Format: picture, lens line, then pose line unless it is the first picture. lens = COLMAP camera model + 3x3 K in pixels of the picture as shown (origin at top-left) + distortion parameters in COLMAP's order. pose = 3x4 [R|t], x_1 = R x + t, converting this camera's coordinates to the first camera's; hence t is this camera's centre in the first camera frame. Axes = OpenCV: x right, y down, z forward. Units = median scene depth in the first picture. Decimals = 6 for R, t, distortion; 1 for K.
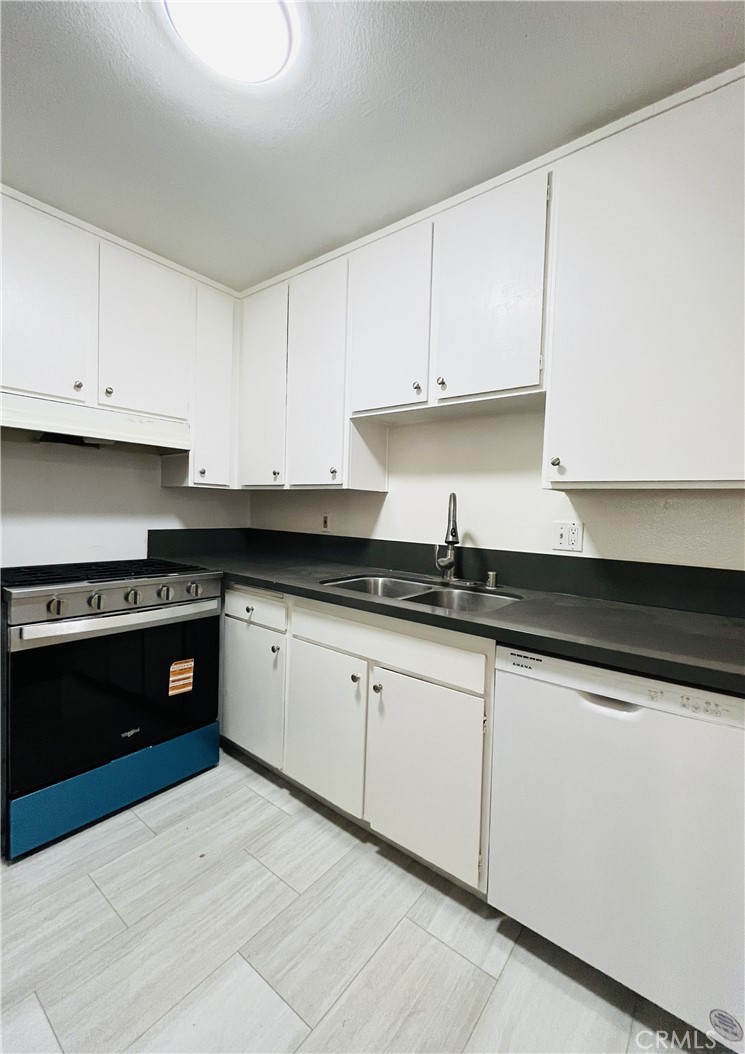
lens RADIAL K [[442.7, 0, 398.5], [0, 442.7, 524.0], [0, 0, 1]] dist [-0.004128, -0.000868]
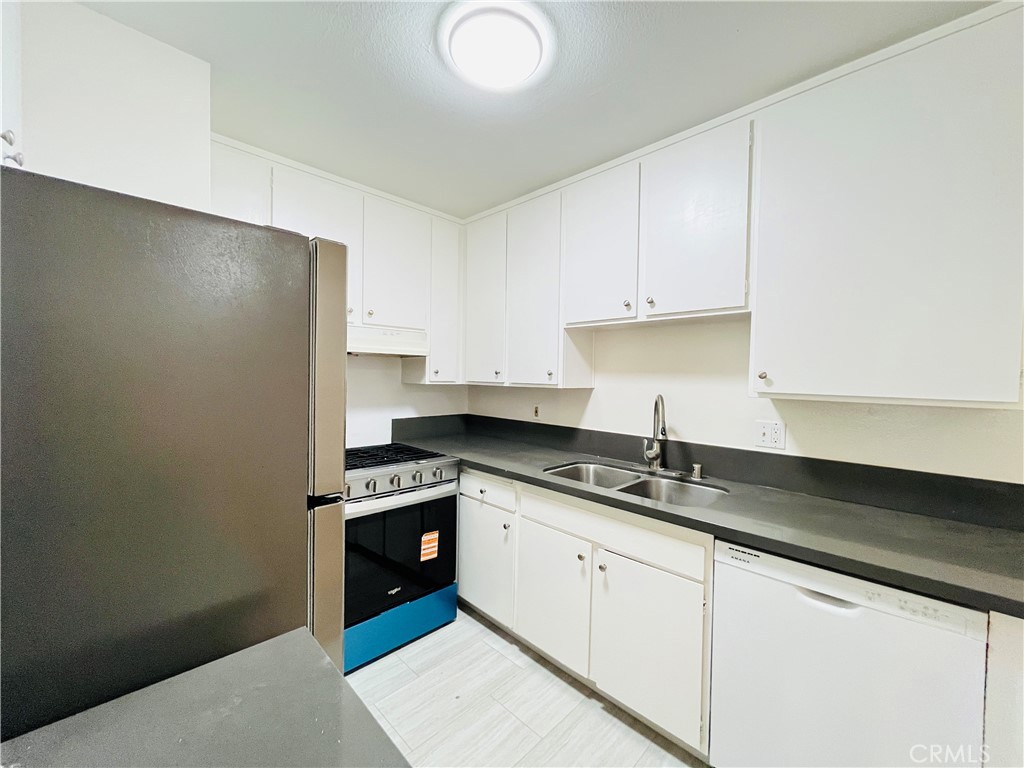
lens RADIAL K [[412.2, 0, 513.6], [0, 412.2, 384.7], [0, 0, 1]] dist [-0.002163, -0.000351]
pose [[0.989829, -0.010654, -0.141861, -0.103399], [0.008524, 0.999842, -0.015612, -0.086113], [0.142004, 0.014244, 0.989764, -0.108864]]
